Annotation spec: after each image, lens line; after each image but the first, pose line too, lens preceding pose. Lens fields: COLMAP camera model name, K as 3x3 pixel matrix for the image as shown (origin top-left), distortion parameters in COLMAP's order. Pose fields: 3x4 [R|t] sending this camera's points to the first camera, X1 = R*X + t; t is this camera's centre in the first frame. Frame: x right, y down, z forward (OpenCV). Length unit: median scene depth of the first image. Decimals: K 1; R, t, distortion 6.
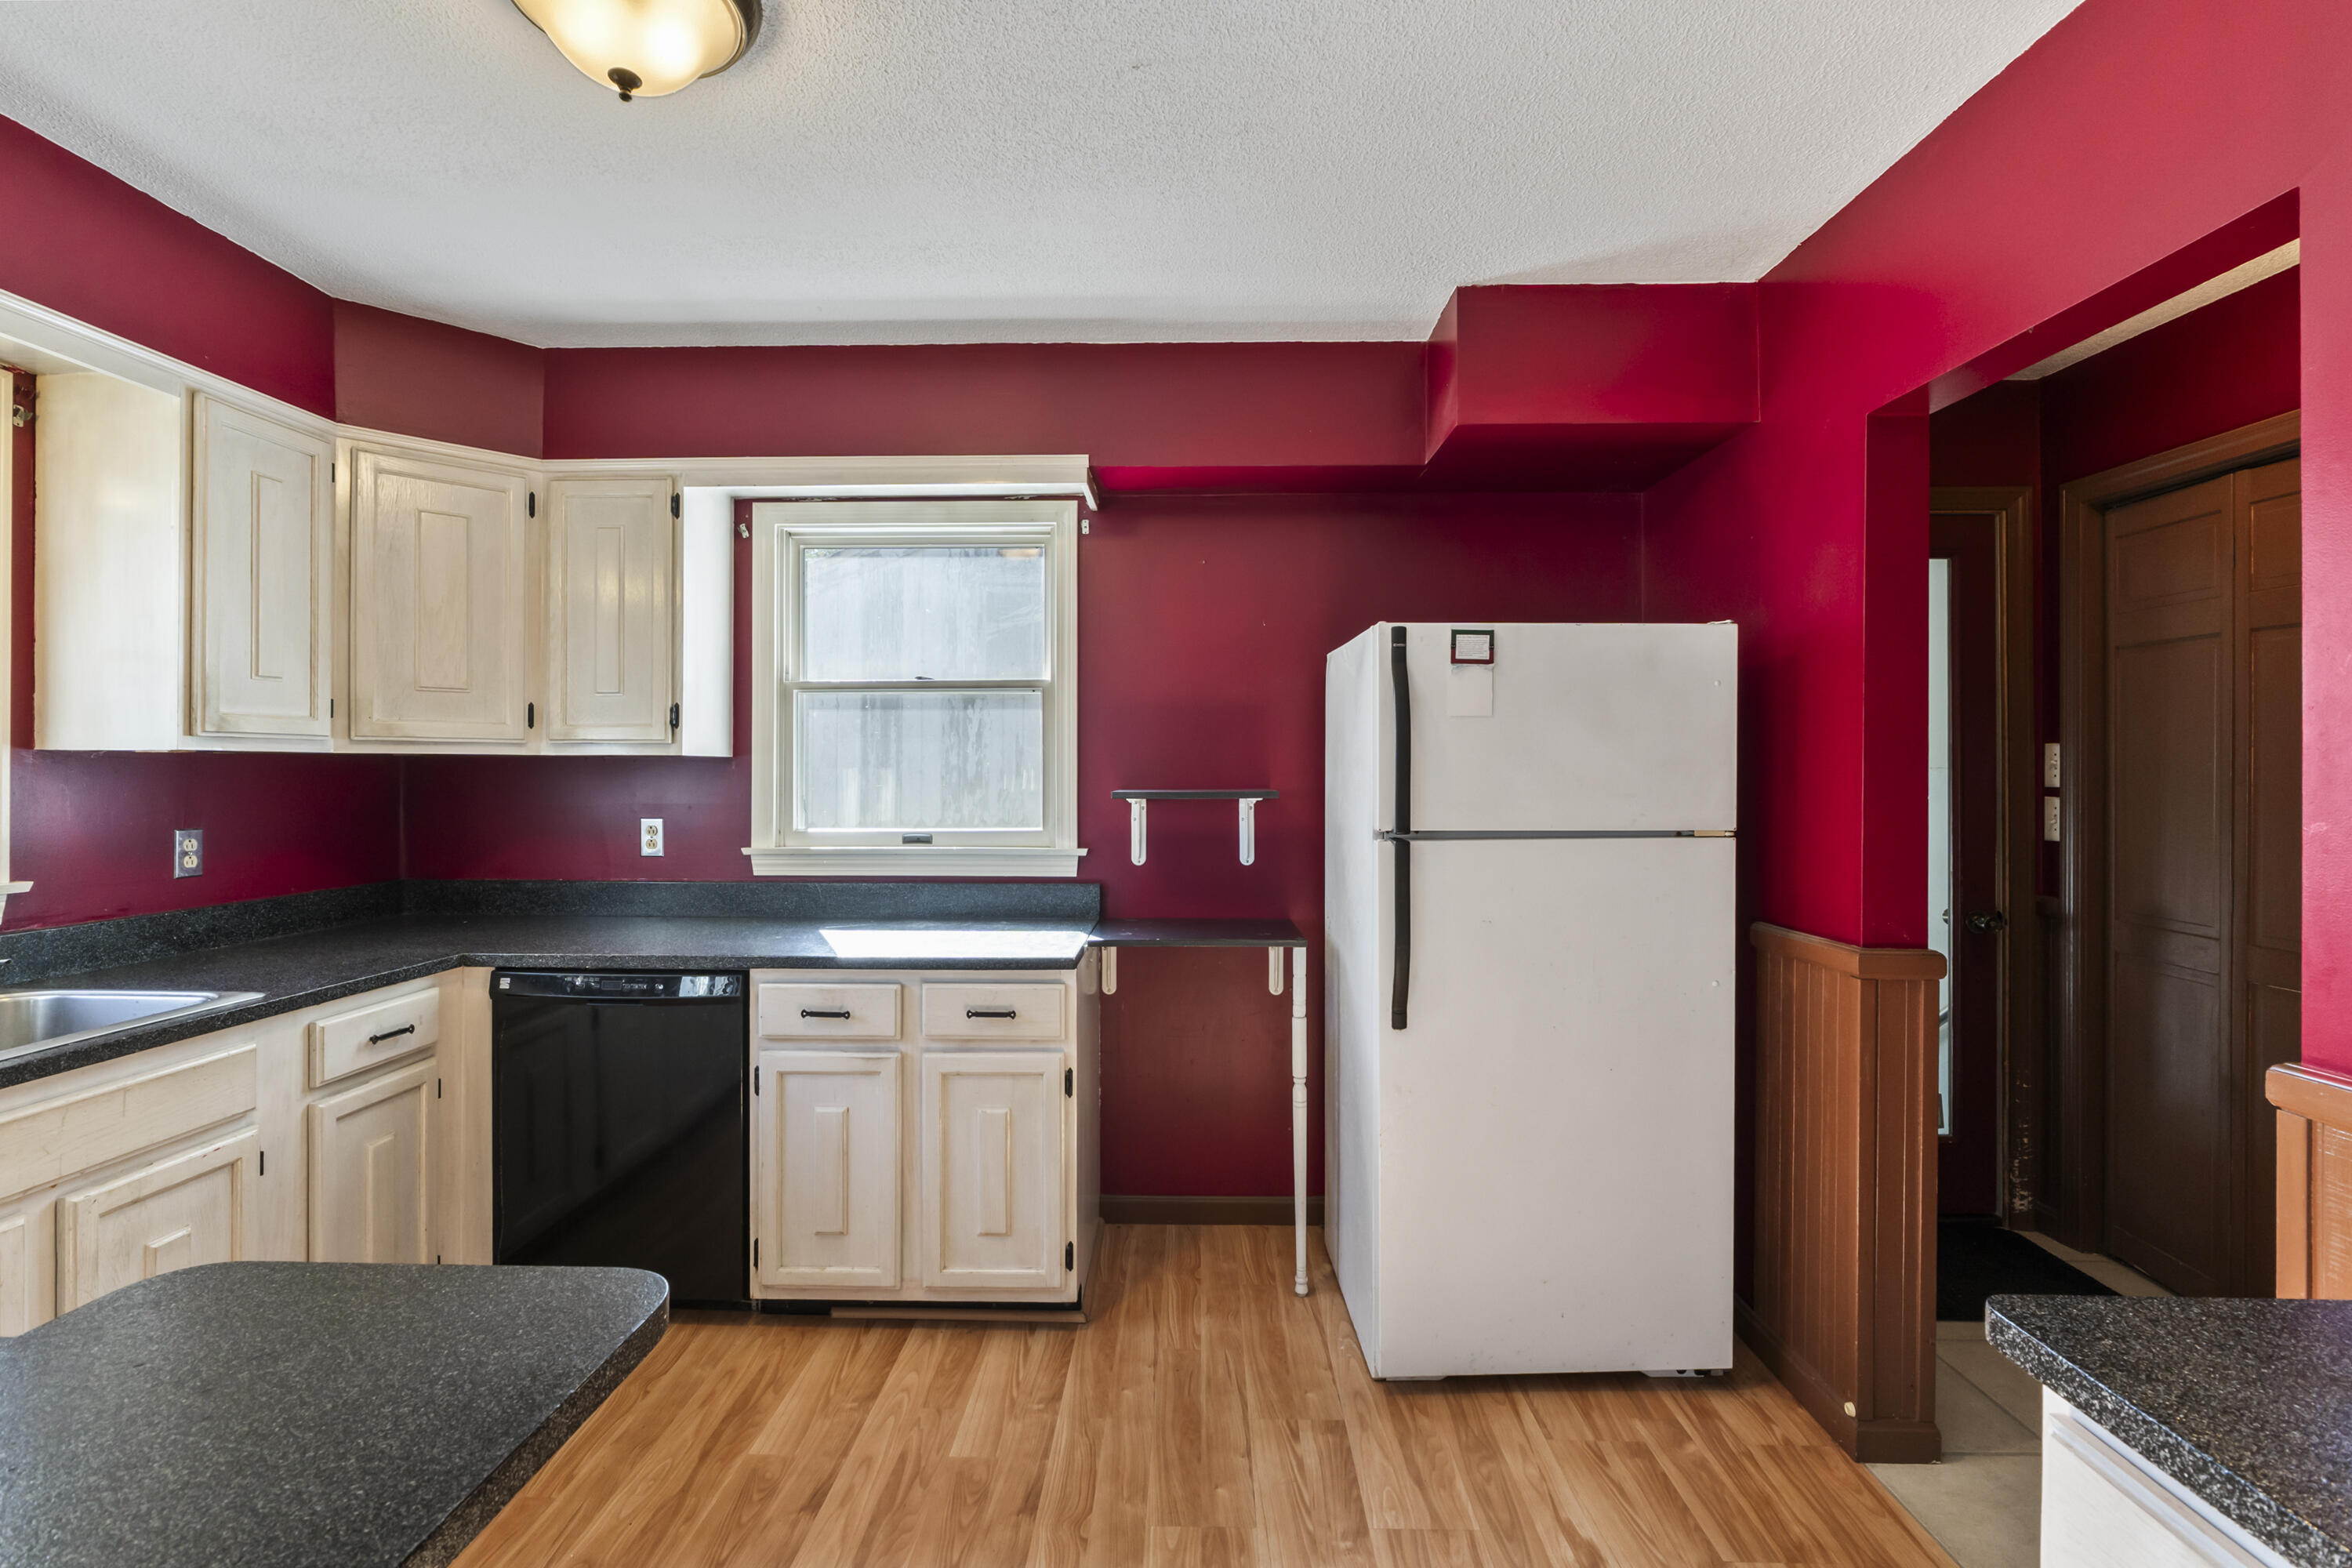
lens RADIAL K [[1049.2, 0, 1178.8], [0, 1049.2, 767.8], [0, 0, 1]] dist [-0.002426, -0.000662]
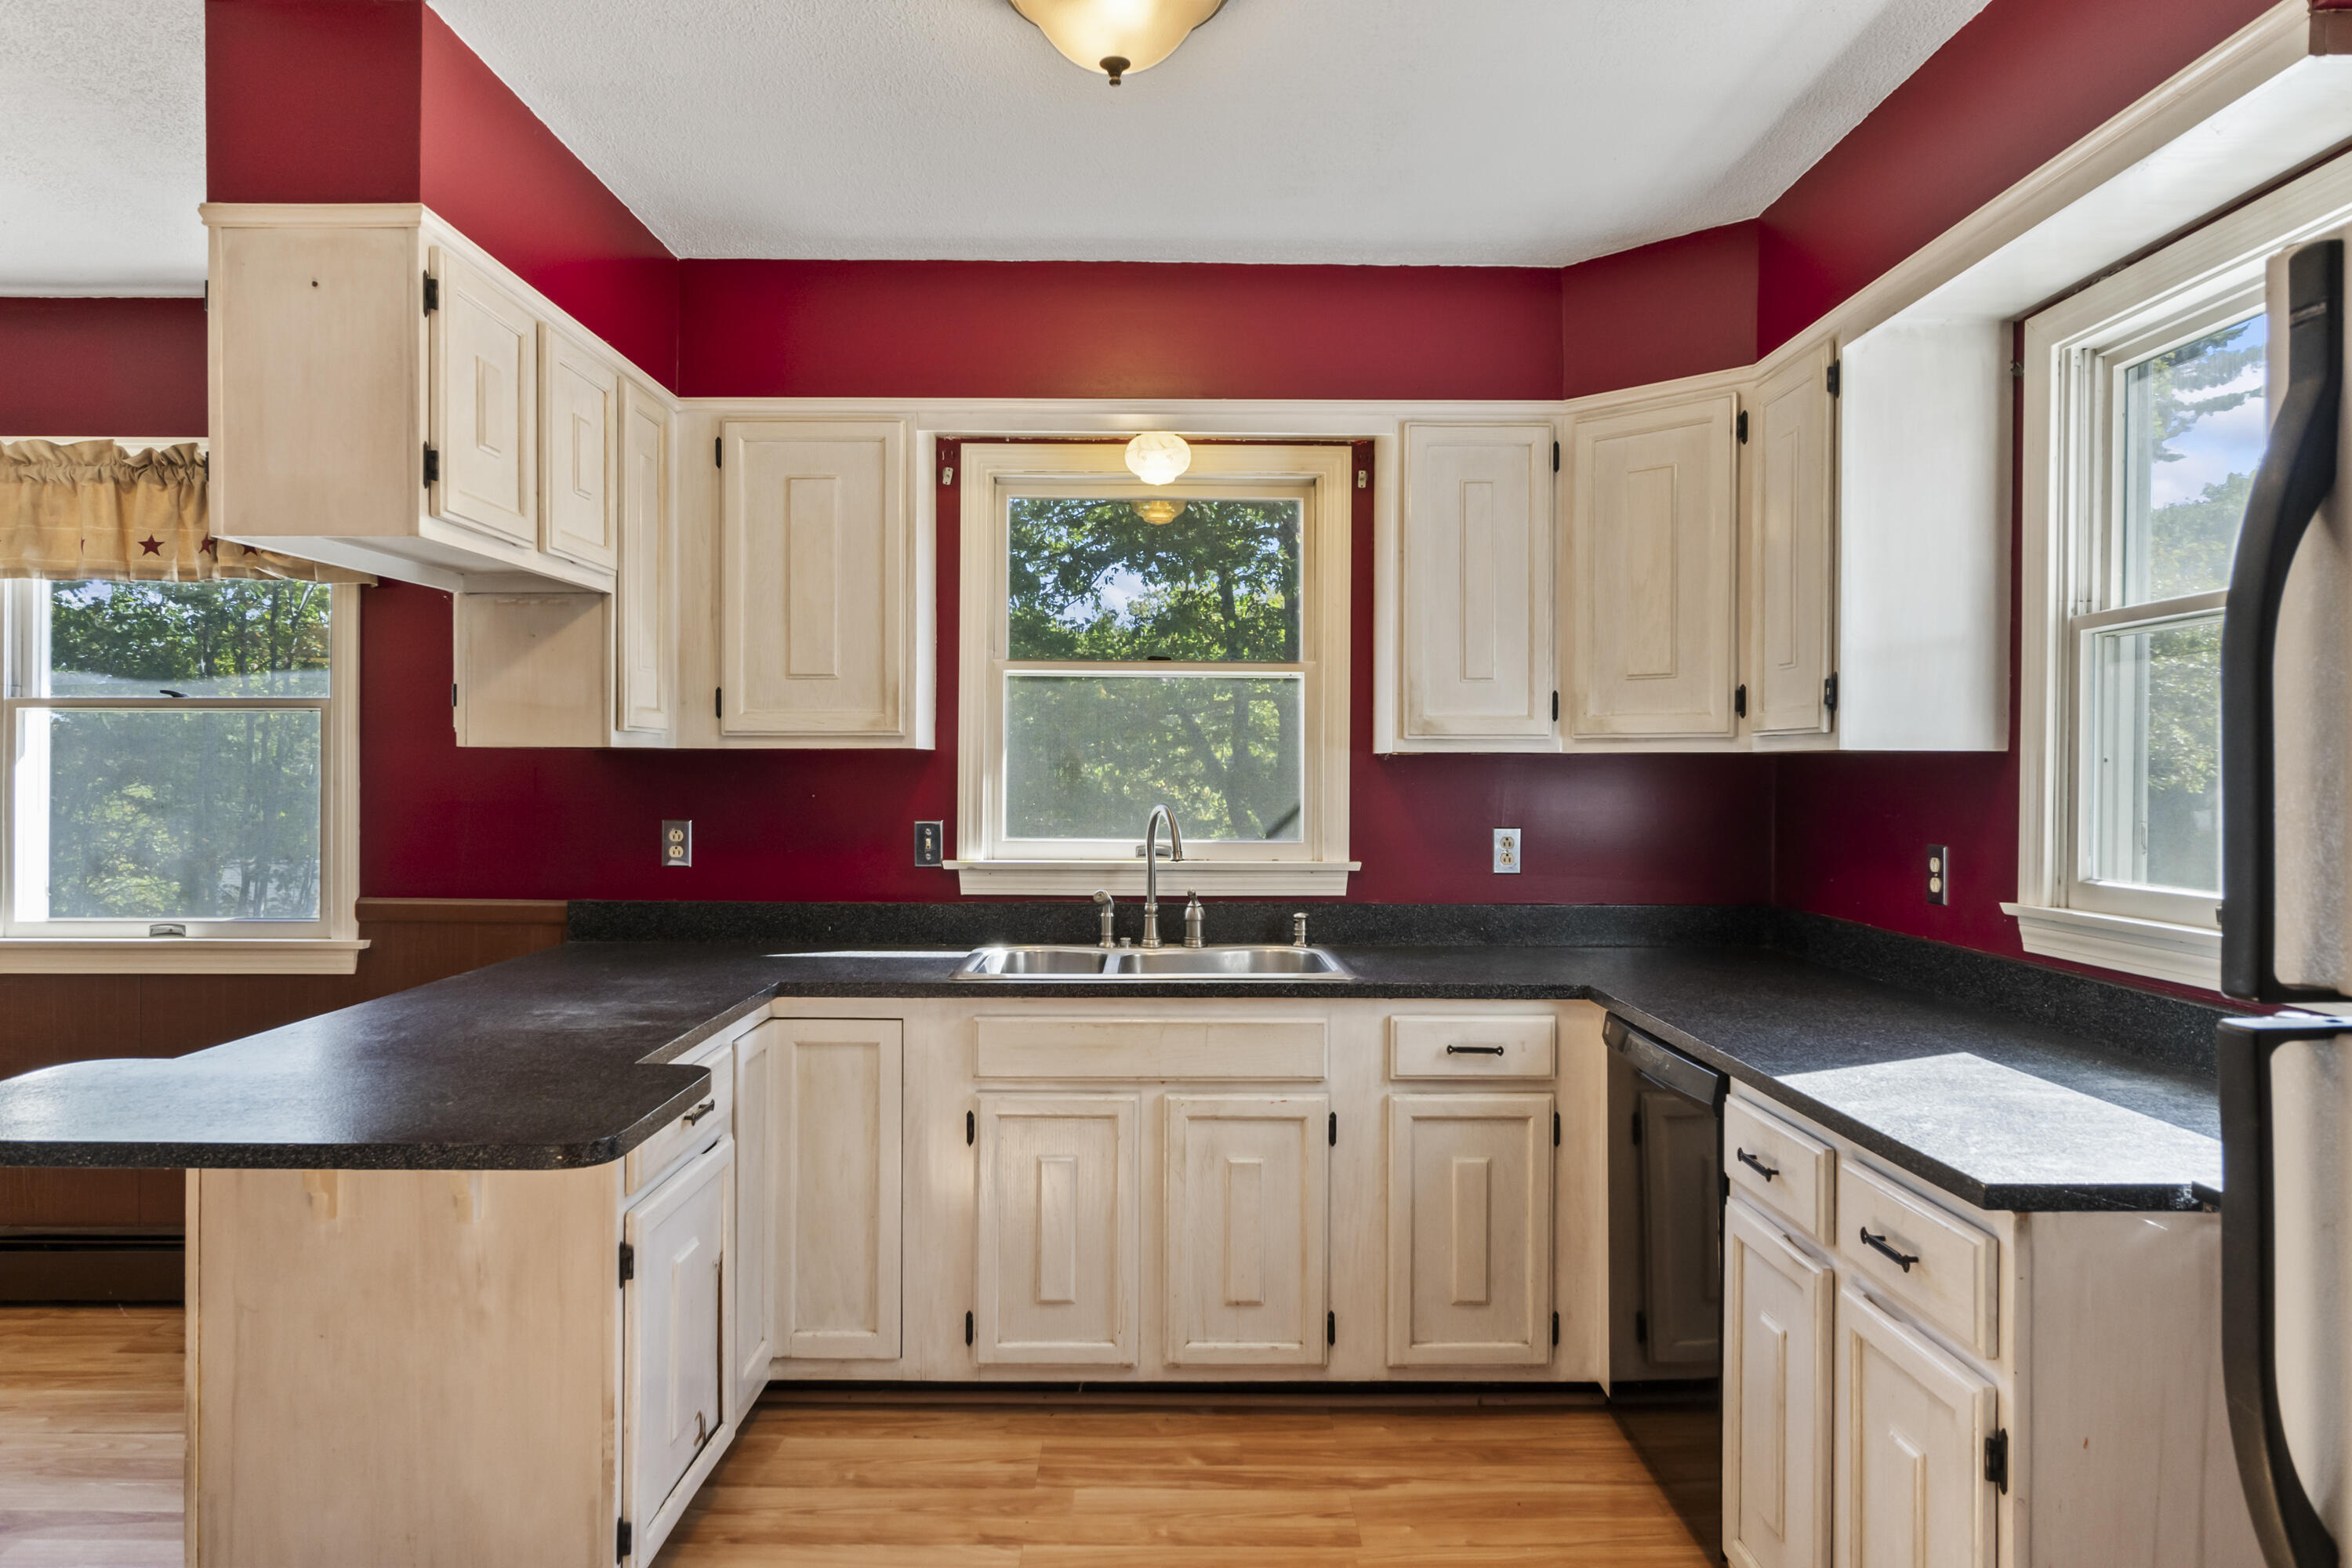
lens RADIAL K [[1515.7, 0, 1172.7], [0, 1515.7, 776.0], [0, 0, 1]] dist [0.006157, 0.000435]
pose [[0.024640, 0.003003, -0.999692, 0.550417], [-0.002815, 0.999992, 0.002934, 0.003407], [0.999692, 0.002742, 0.024649, 0.626881]]
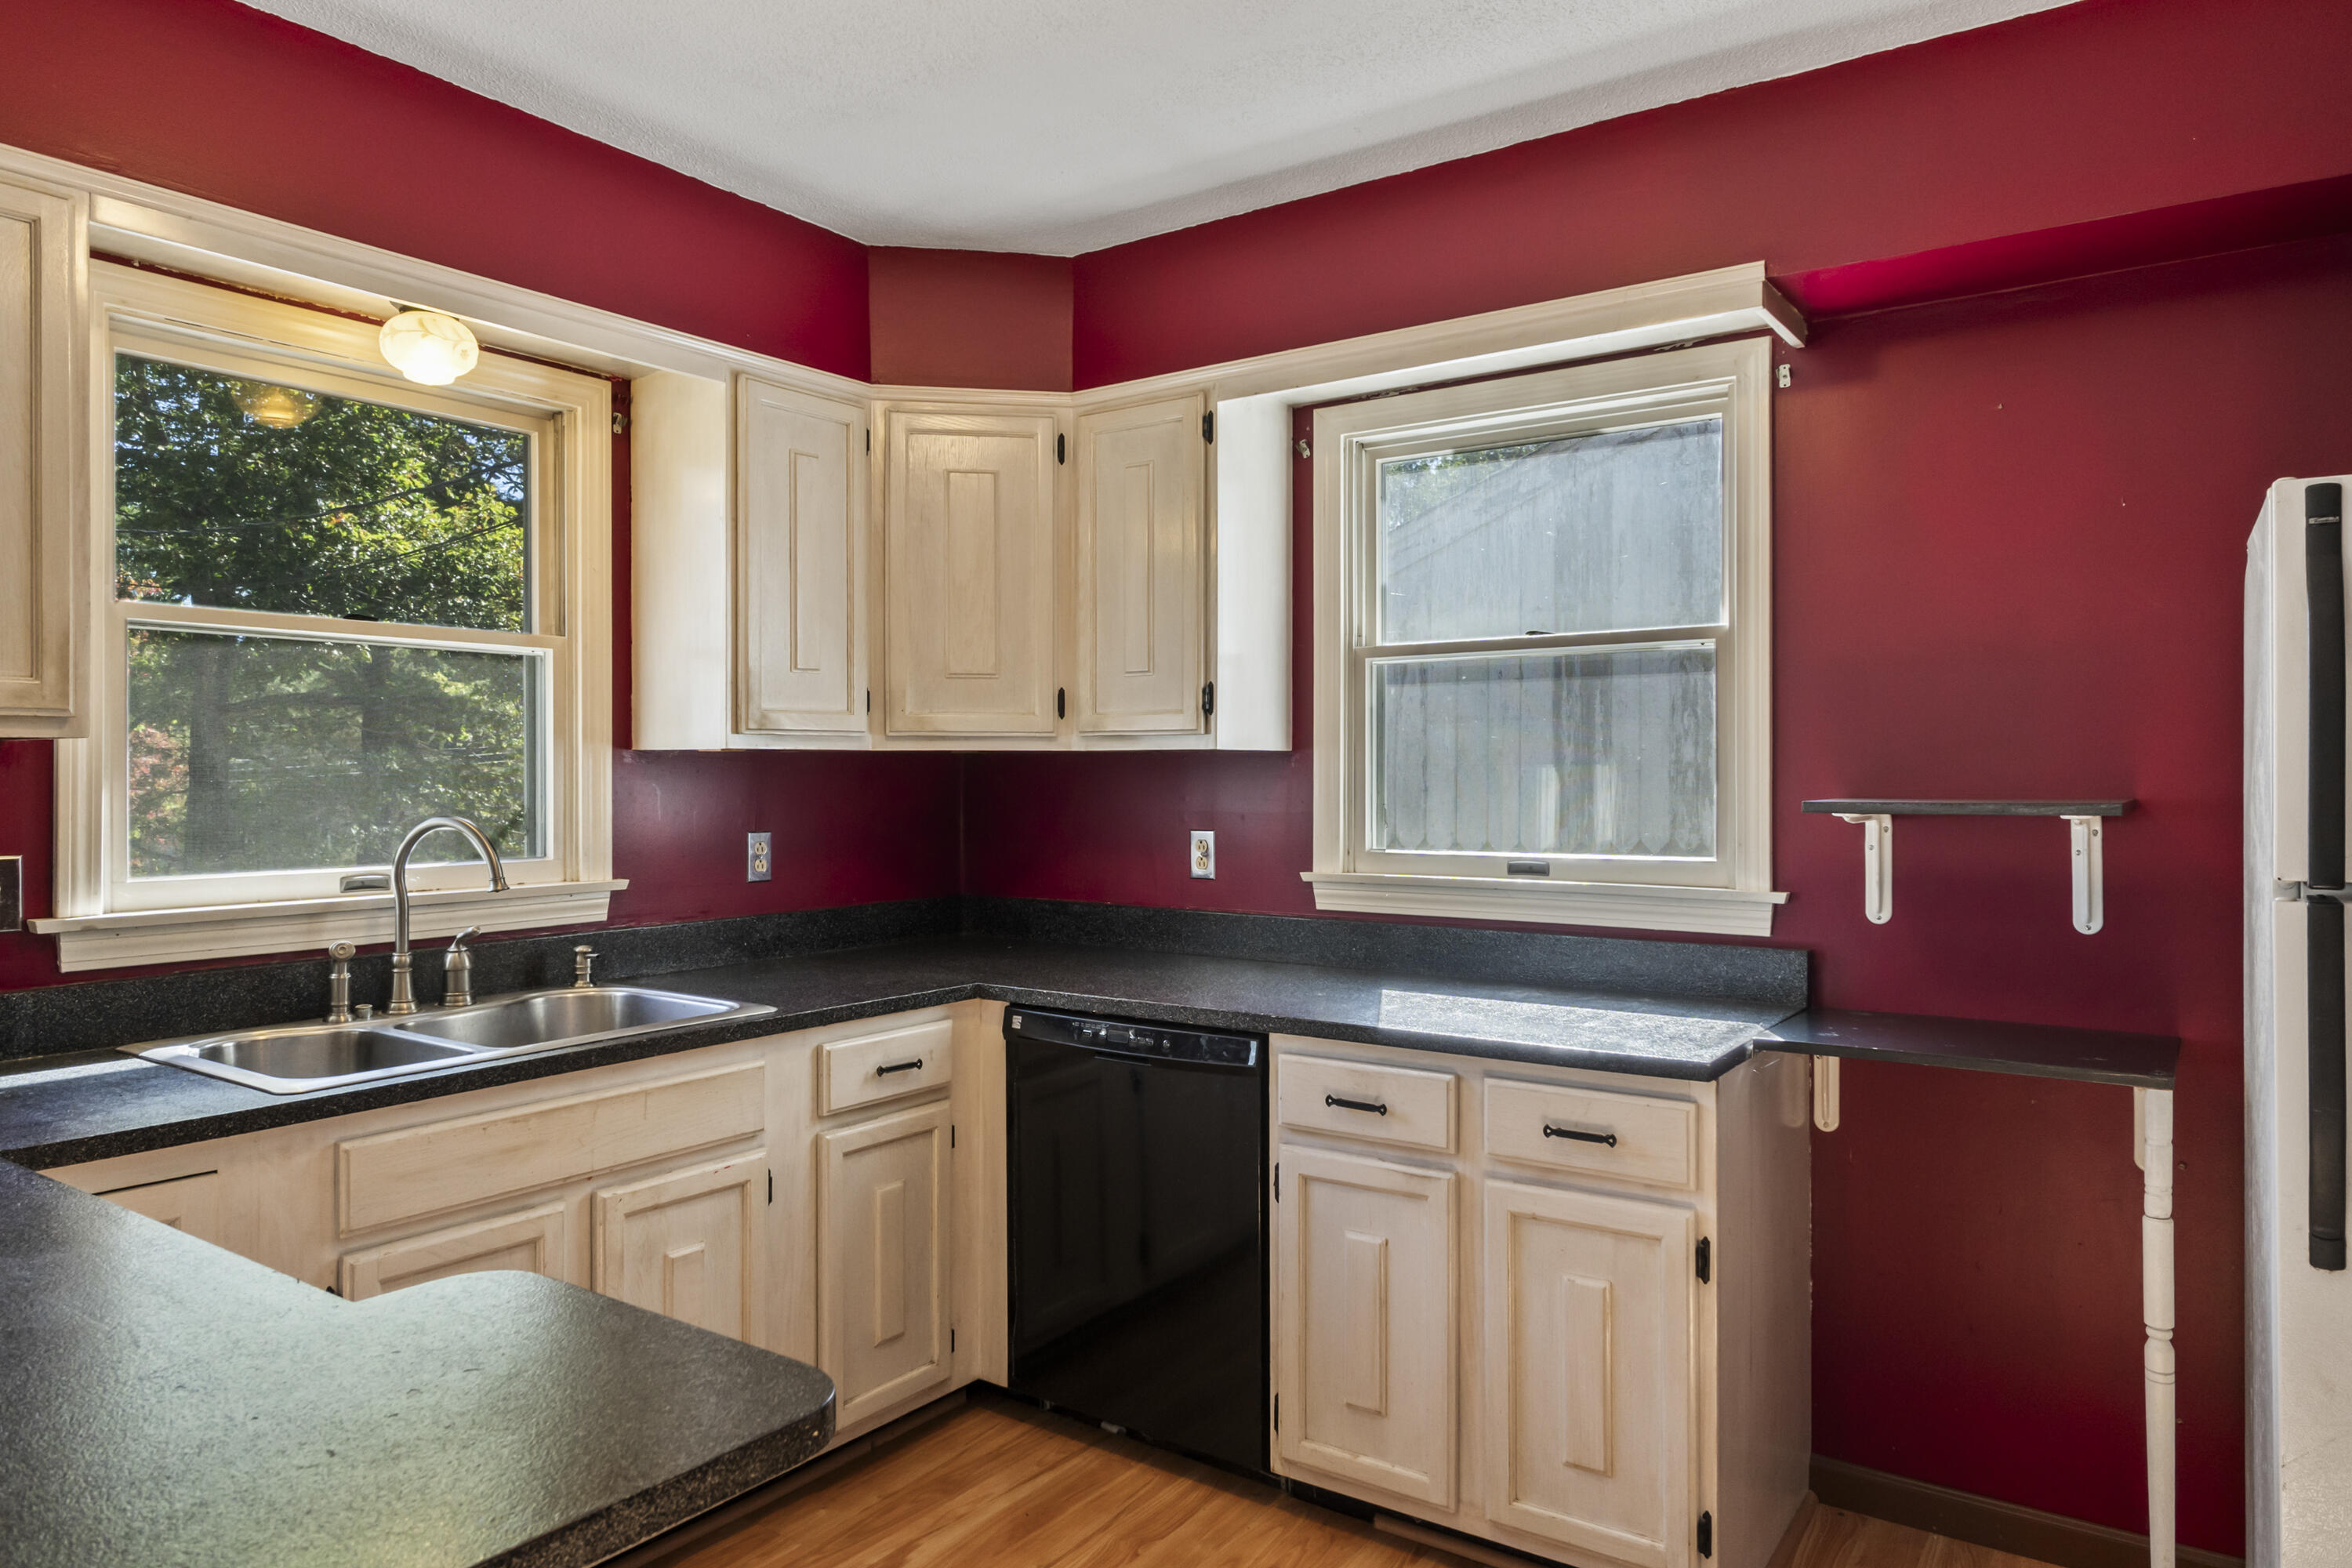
lens RADIAL K [[1515.7, 0, 1175.7], [0, 1515.7, 774.3], [0, 0, 1]] dist [0.006157, 0.000435]
pose [[0.828764, -0.000426, -0.559598, 0.144839], [0.003691, 0.999982, 0.004706, 0.001255], [0.559586, -0.005966, 0.828751, 0.063340]]
